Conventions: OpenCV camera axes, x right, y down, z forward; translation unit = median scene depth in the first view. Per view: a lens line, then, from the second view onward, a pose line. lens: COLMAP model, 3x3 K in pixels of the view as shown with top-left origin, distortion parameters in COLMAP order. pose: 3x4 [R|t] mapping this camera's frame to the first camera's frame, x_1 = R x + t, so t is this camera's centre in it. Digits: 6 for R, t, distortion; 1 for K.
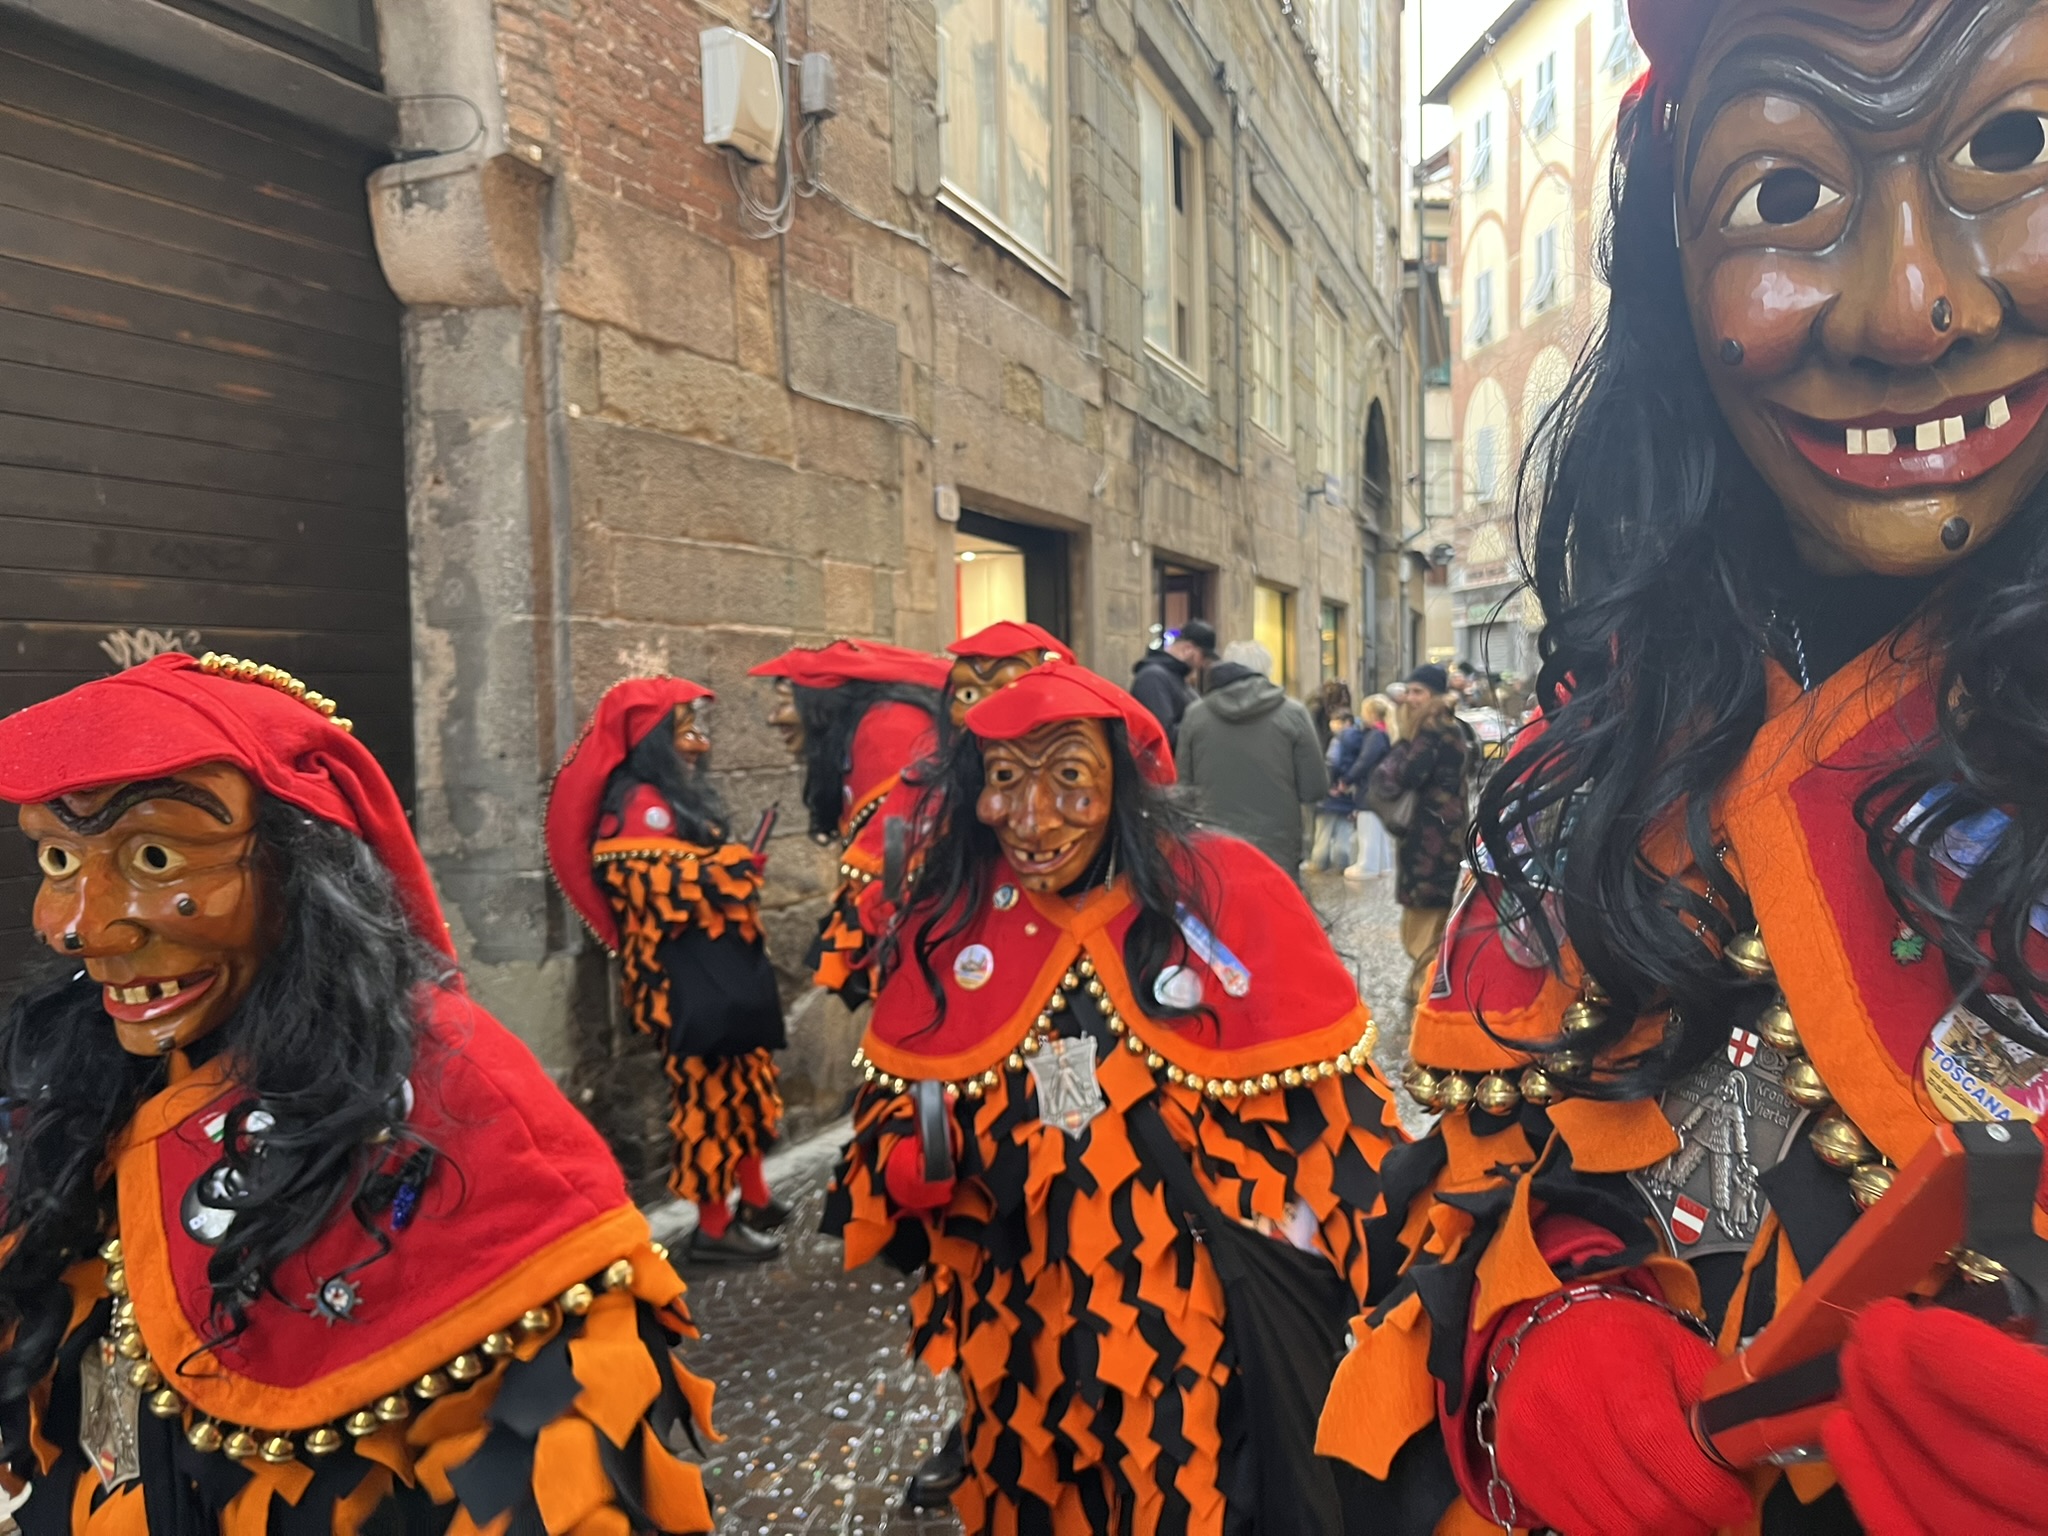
lens RADIAL K [[1618.9, 0, 1013.2], [0, 1618.9, 777.2], [0, 0, 1]] dist [0.011897, -0.017337]
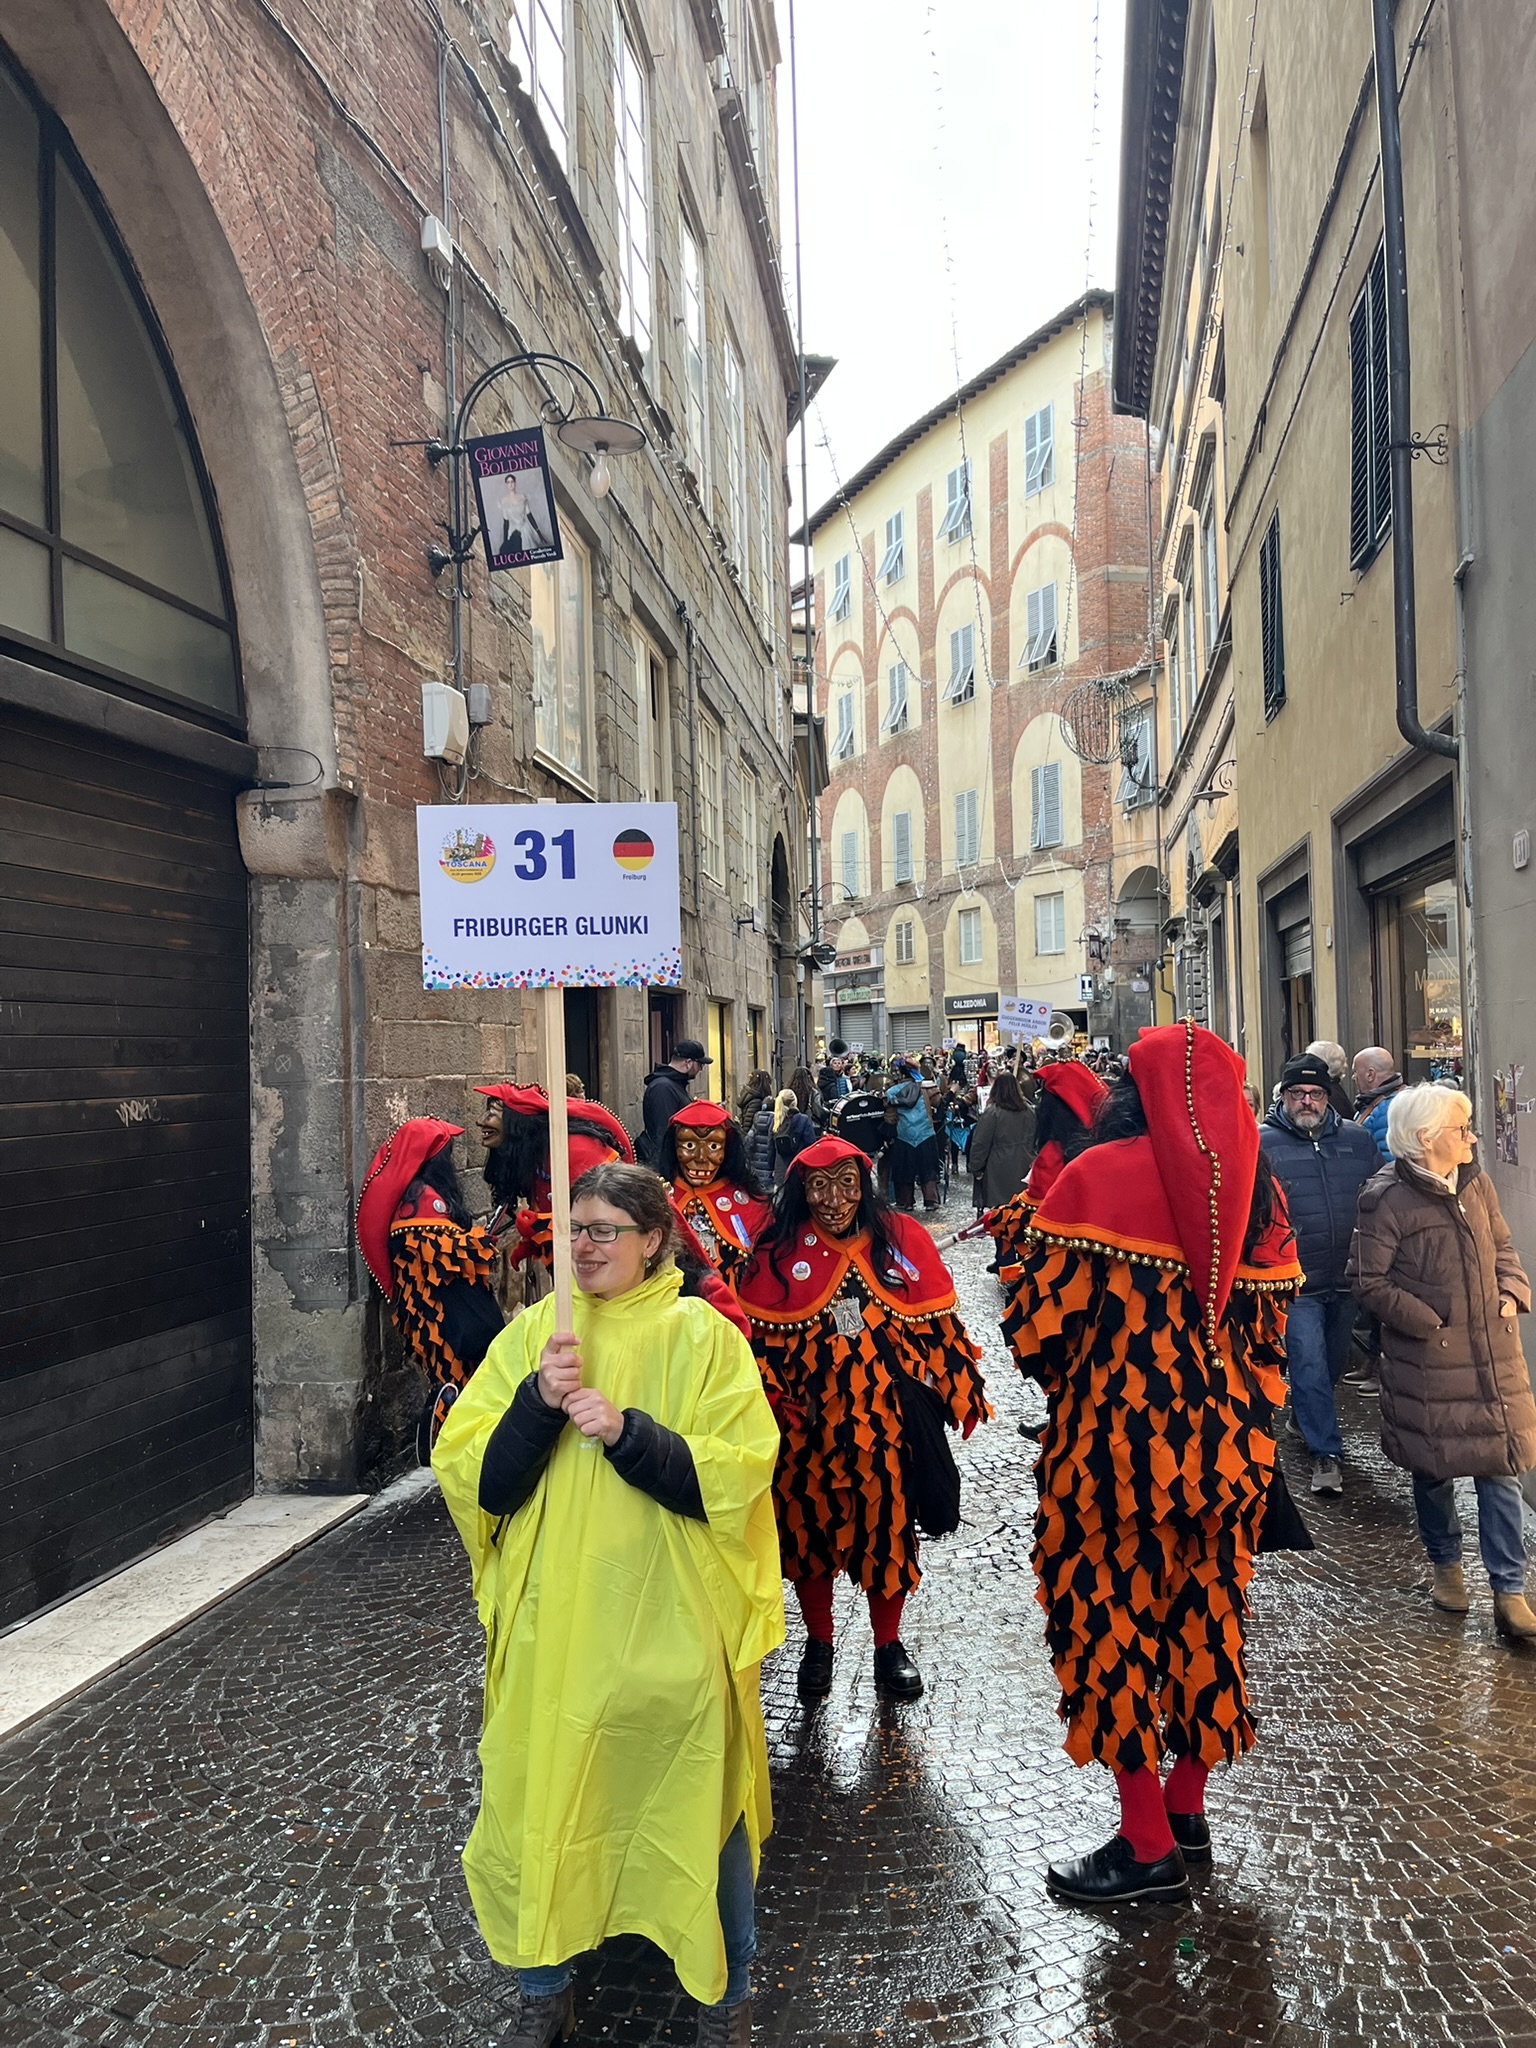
lens RADIAL K [[1618.9, 0, 757.9], [0, 1618.9, 1033.0], [0, 0, 1]] dist [0.011897, -0.017337]
pose [[0.972665, -0.002461, 0.232198, -0.203465], [0.017825, 0.997785, -0.064093, -0.029027], [-0.231526, 0.066480, 0.970555, -0.434347]]
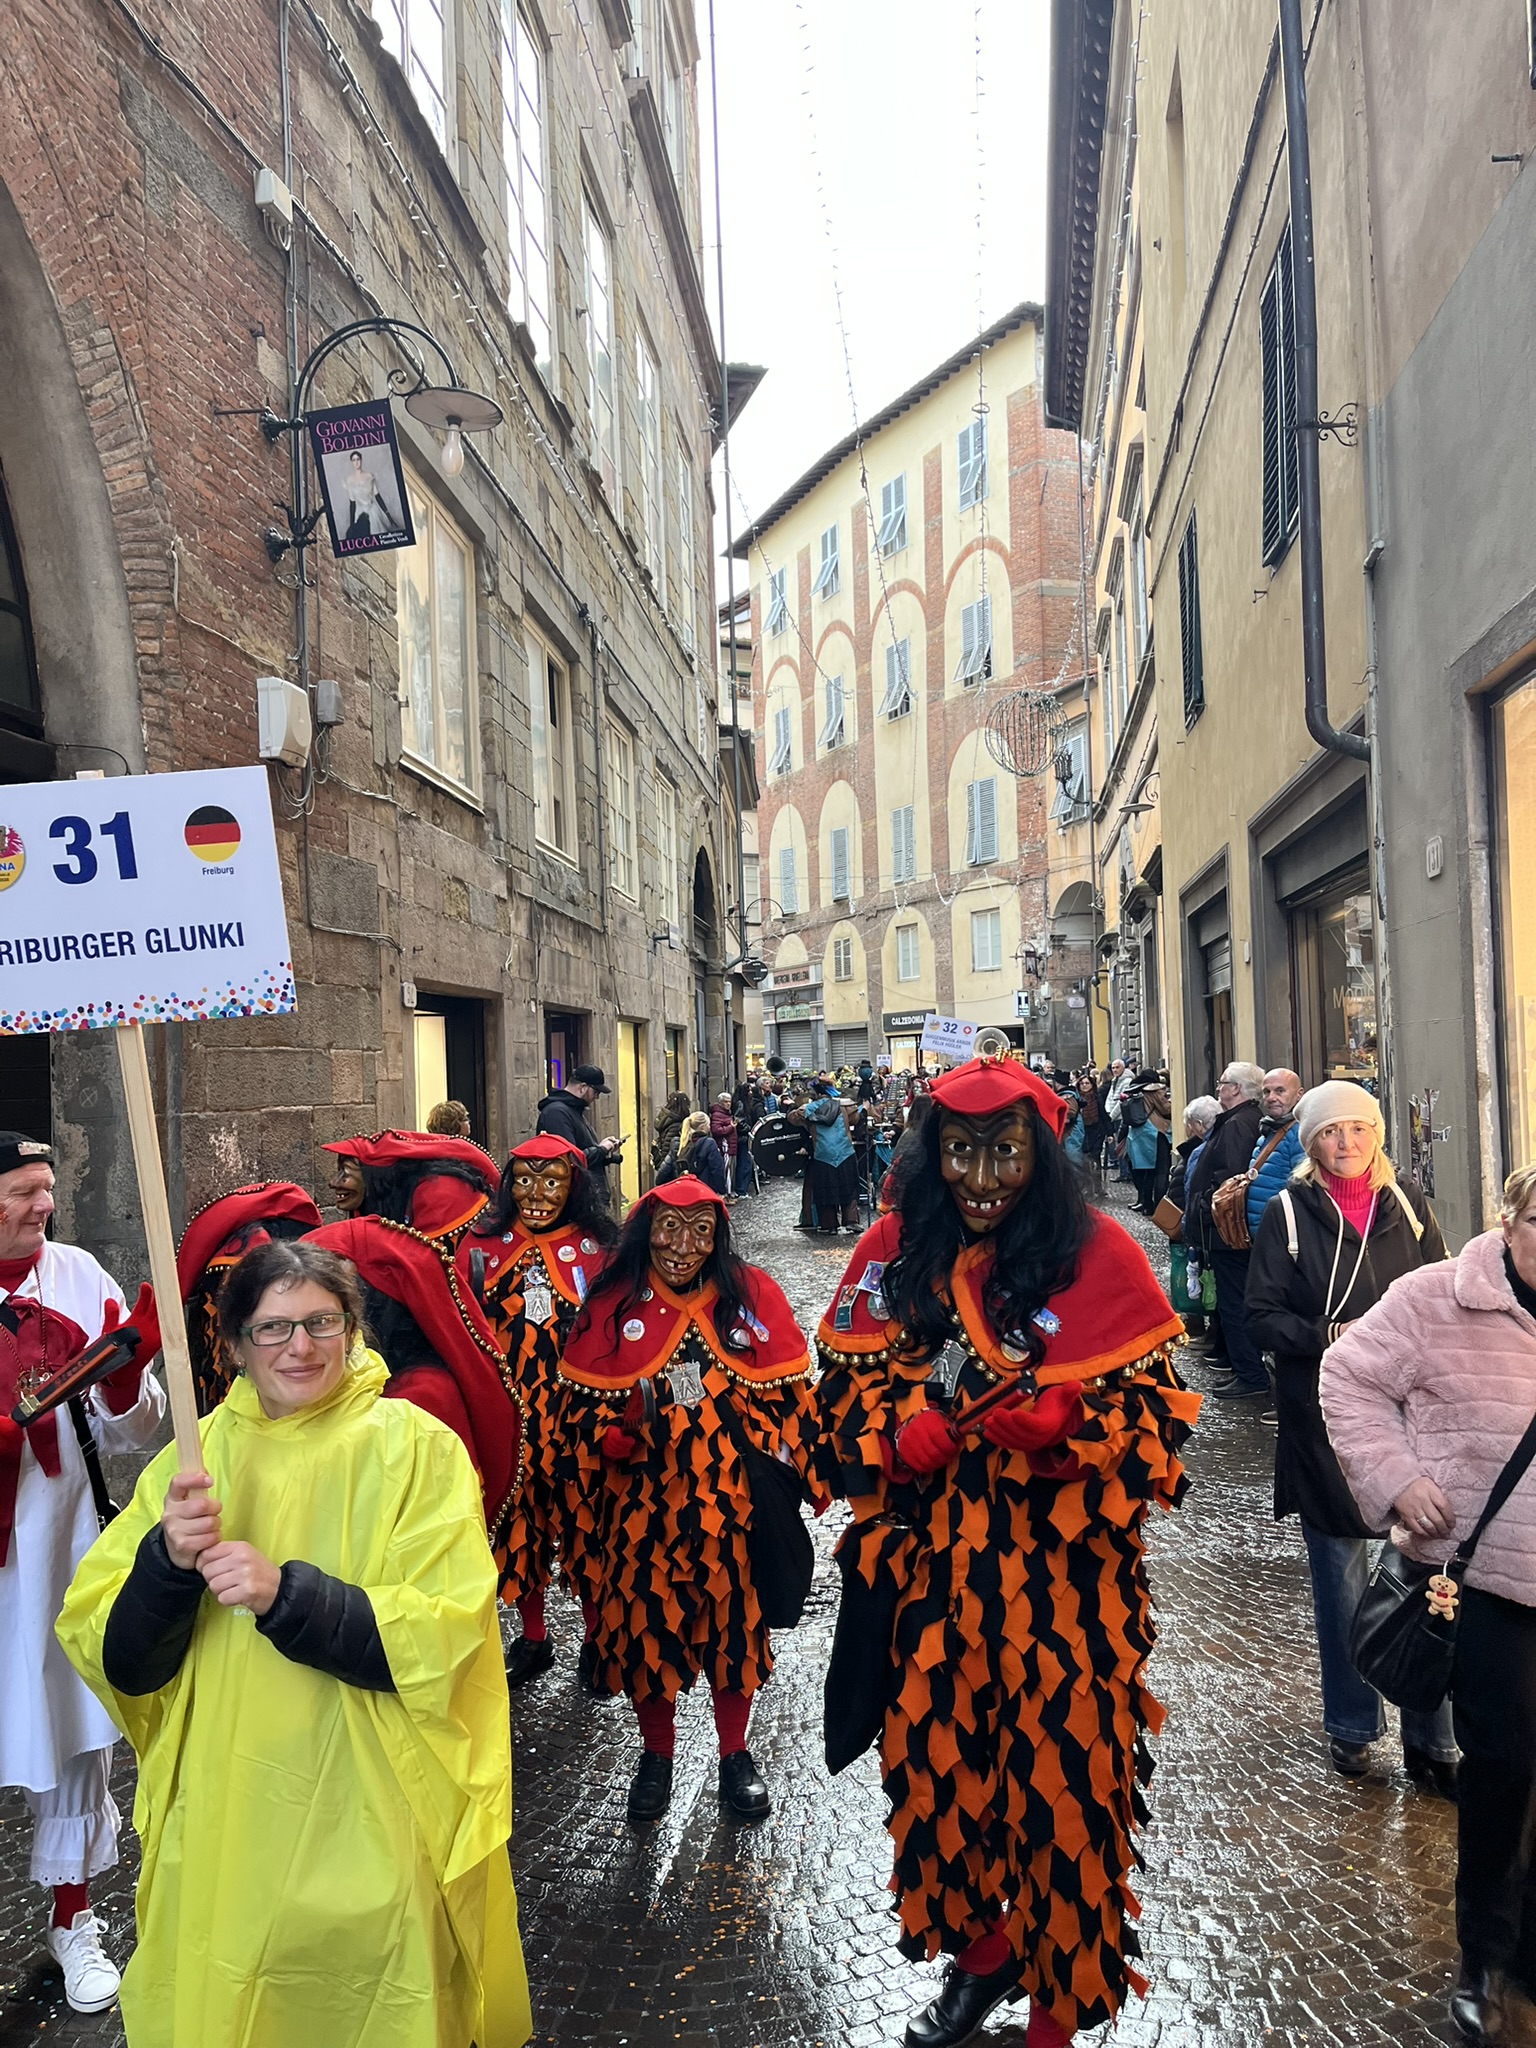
lens RADIAL K [[1611.7, 0, 782.2], [0, 1611.7, 1046.4], [0, 0, 1]] dist [0.005186, 0.000255]
pose [[0.961262, -0.008084, 0.275519, -0.121875], [0.027016, 0.997520, -0.064988, -0.040560], [-0.274310, 0.069914, 0.959096, -0.349255]]
